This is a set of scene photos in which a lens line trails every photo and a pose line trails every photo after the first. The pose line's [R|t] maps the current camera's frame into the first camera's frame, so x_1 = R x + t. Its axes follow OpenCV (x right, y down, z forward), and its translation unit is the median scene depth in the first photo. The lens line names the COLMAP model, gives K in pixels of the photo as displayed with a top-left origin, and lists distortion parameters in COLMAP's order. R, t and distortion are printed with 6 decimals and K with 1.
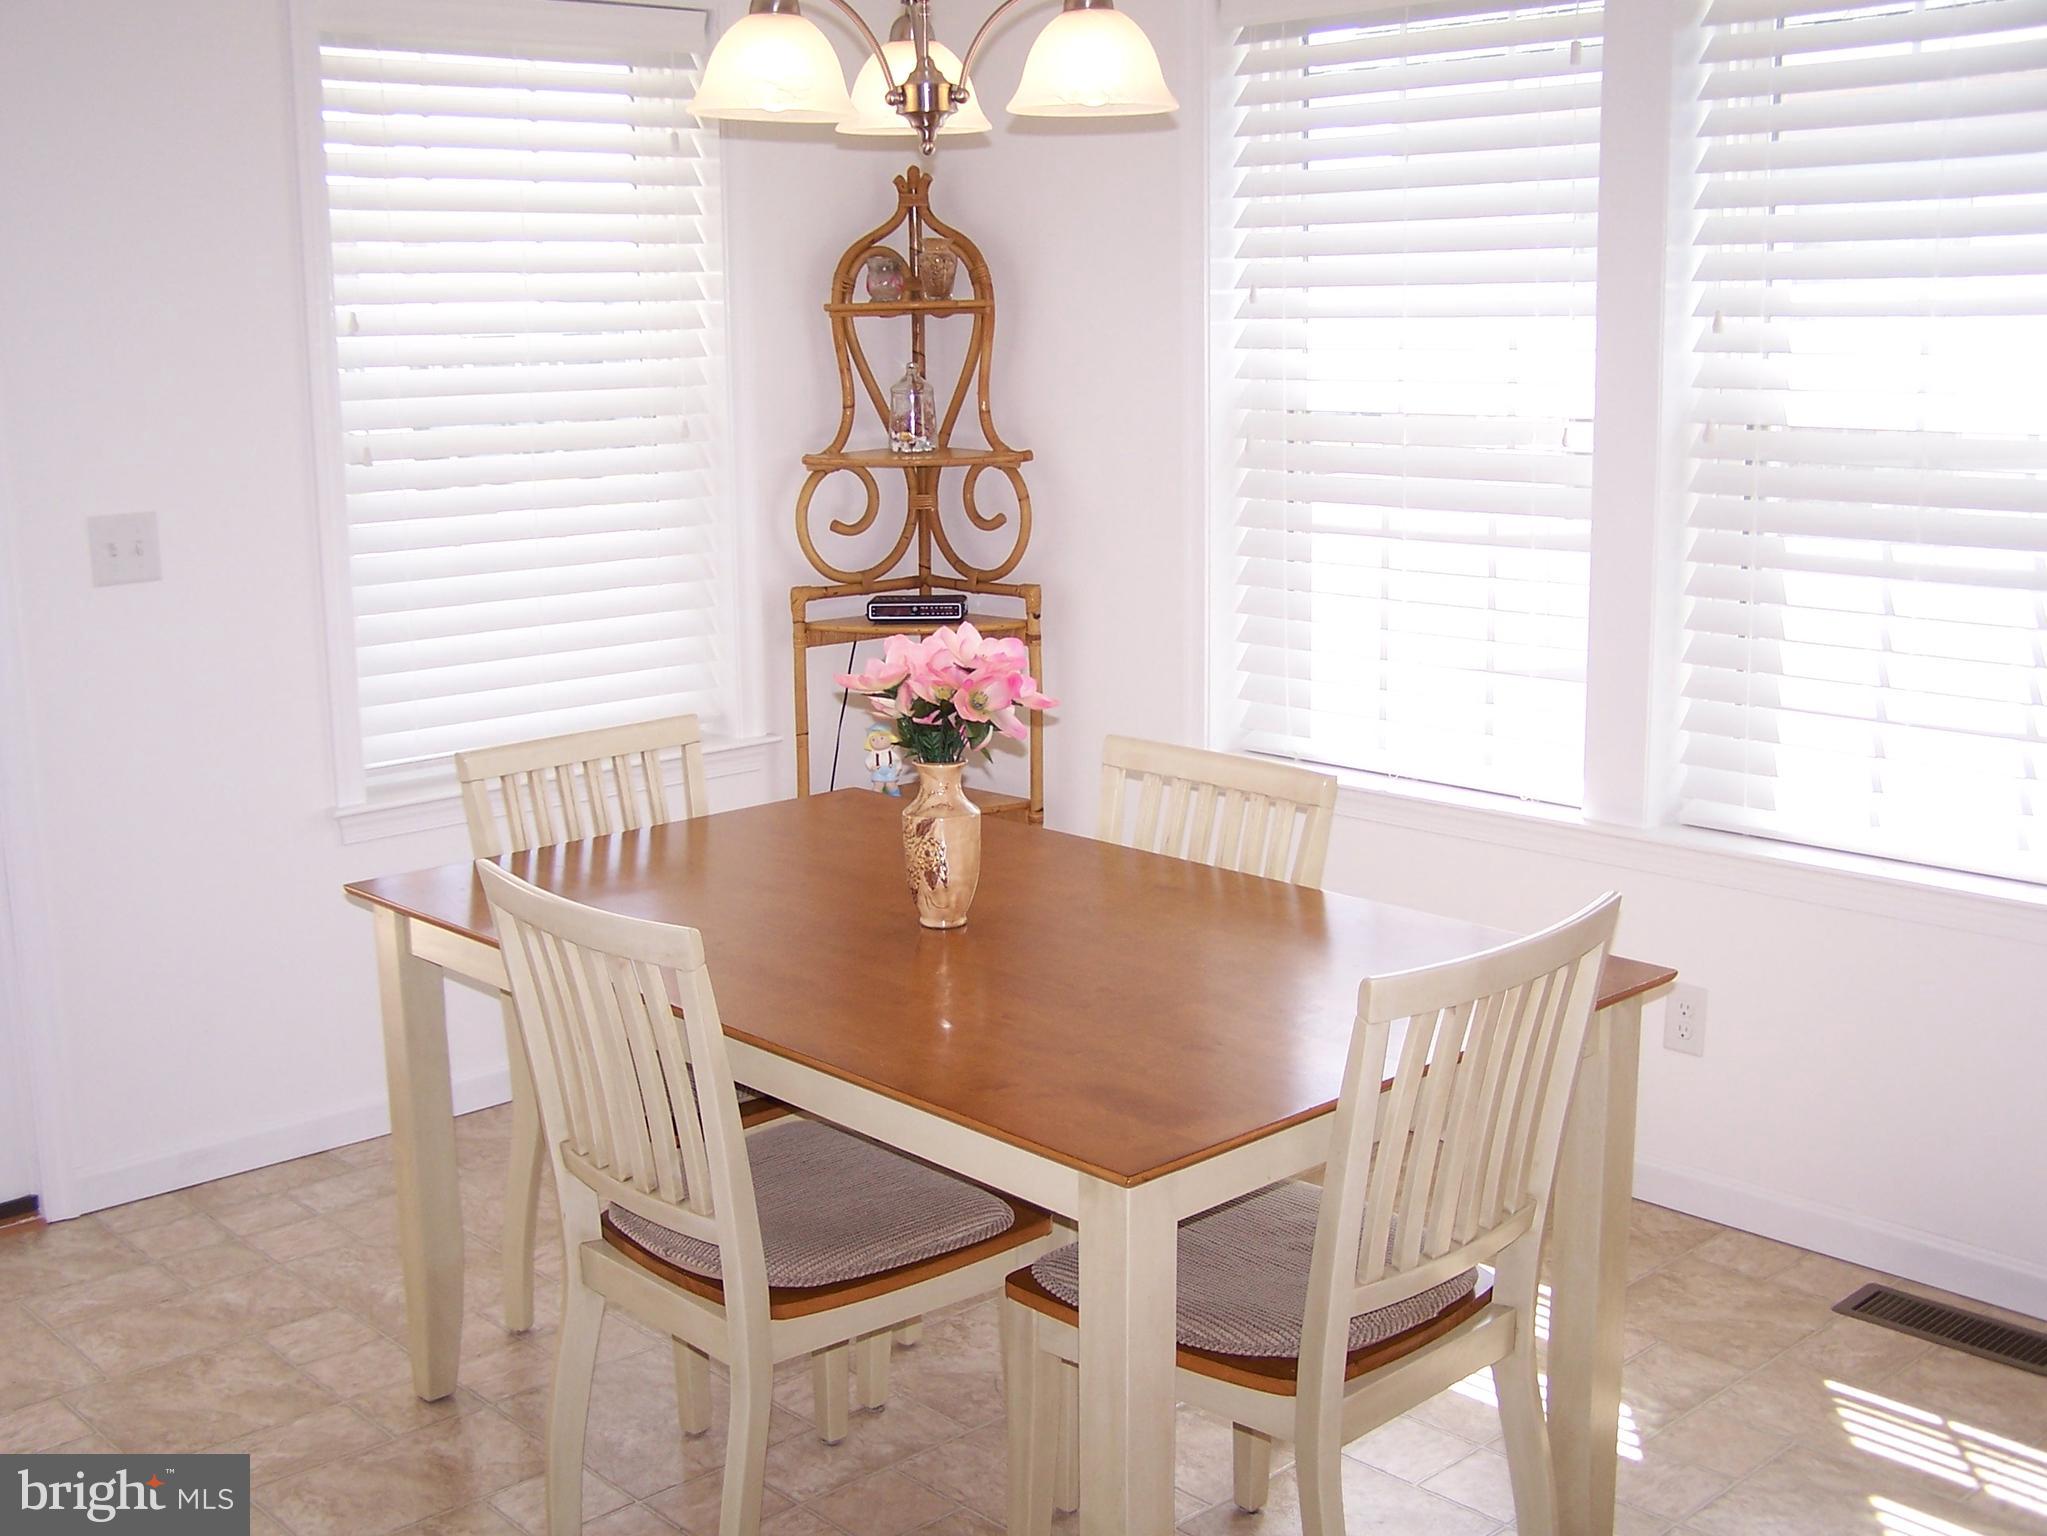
lens RADIAL K [[2345.9, 0, 1023.5], [0, 2345.9, 768.0], [0, 0, 1]] dist [-0.125911, 0.250848]
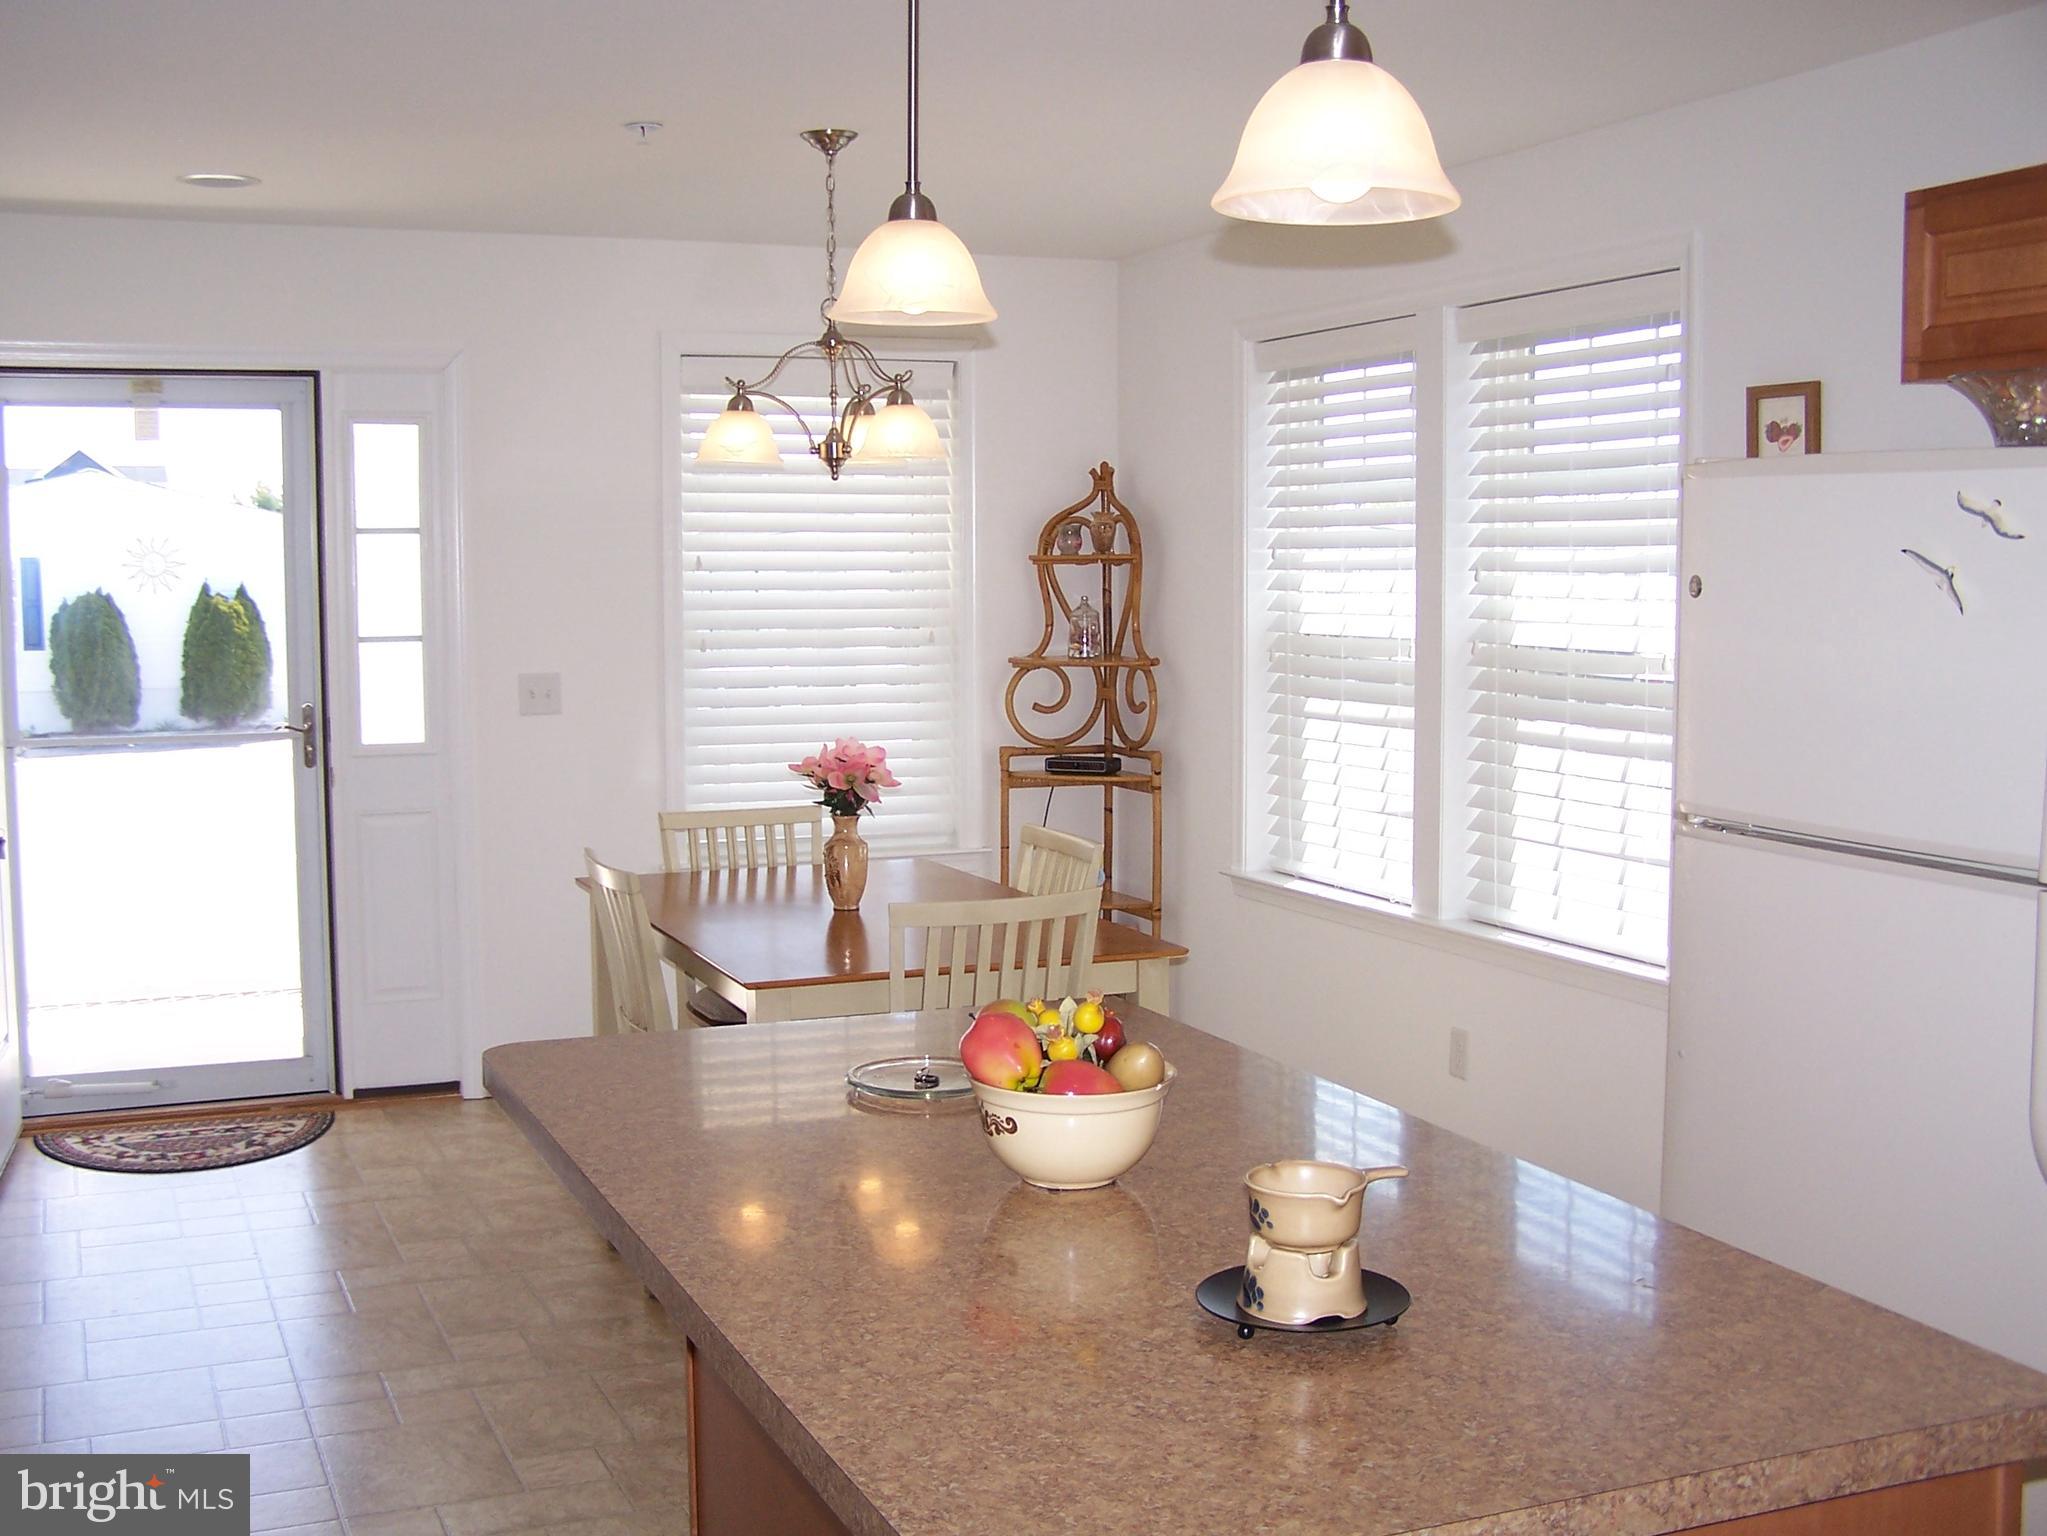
lens RADIAL K [[2358.4, 0, 1023.5], [0, 2358.4, 768.0], [0, 0, 1]] dist [0.055044, 0.009991]
pose [[0.942340, 0.042969, -0.331886, 0.408200], [-0.076241, 0.993209, -0.087885, 0.065265], [0.325856, 0.108120, 0.939217, -0.383829]]
